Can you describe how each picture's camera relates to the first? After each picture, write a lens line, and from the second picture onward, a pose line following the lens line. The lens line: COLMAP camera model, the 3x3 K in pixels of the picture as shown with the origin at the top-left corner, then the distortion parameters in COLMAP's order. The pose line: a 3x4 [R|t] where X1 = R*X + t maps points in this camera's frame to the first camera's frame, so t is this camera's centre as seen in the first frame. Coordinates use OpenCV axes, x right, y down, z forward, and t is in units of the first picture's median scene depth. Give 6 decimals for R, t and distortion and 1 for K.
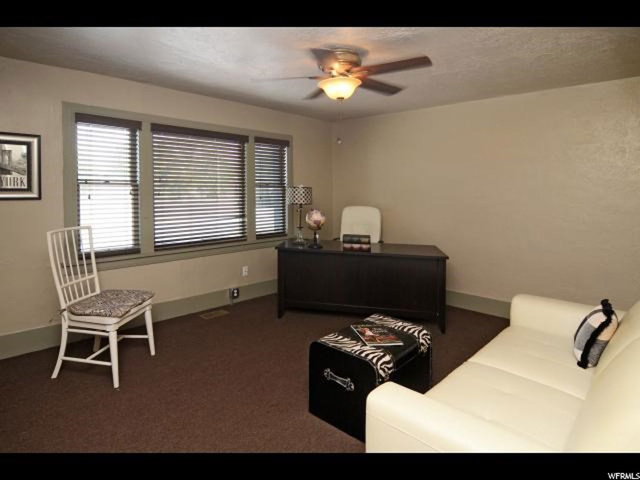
lens RADIAL K [[335.6, 0, 320.0], [0, 335.6, 240.0], [0, 0, 1]] dist [-0.000157, -0.000284]
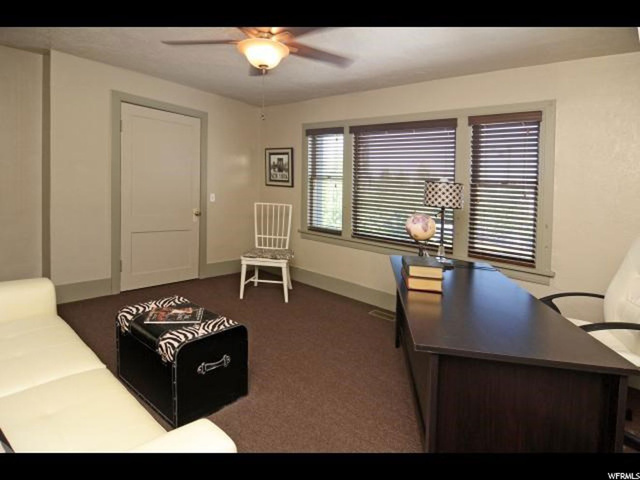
lens RADIAL K [[360.9, 0, 320.0], [0, 360.9, 240.0], [0, 0, 1]] dist [0.001000, 0.000174]
pose [[0.090183, 0.164152, -0.982304, 0.963881], [-0.179522, 0.972846, 0.146090, -0.149525], [0.979612, 0.163170, 0.117204, 0.961909]]
